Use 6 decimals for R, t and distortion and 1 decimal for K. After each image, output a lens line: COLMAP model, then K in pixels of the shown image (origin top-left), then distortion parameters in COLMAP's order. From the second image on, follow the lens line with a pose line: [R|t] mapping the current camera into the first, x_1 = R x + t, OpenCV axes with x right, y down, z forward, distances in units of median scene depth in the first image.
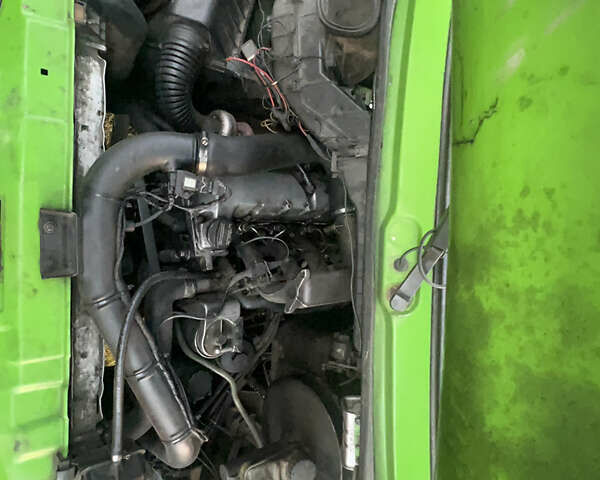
lens RADIAL K [[366.2, 0, 300.0], [0, 366.2, 240.0], [0, 0, 1]] dist [-0.000930, -0.000844]
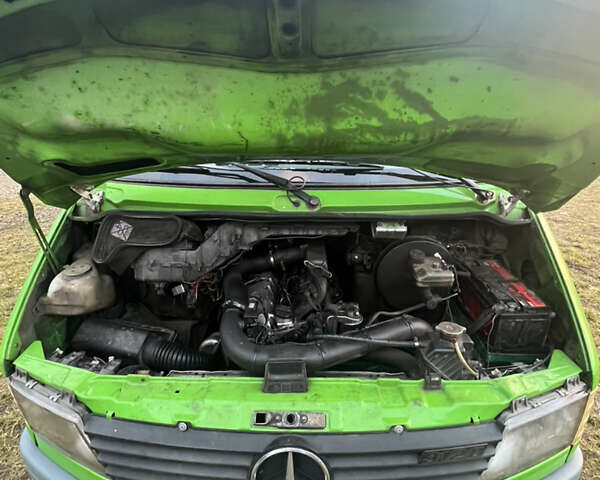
lens RADIAL K [[366.2, 0, 300.0], [0, 366.2, 240.0], [0, 0, 1]] dist [-0.000930, -0.000844]
pose [[-0.015694, -0.867514, 0.497165, -0.907163], [0.999276, -0.030850, -0.022286, 0.123287], [0.034671, 0.496455, 0.867370, -0.671651]]
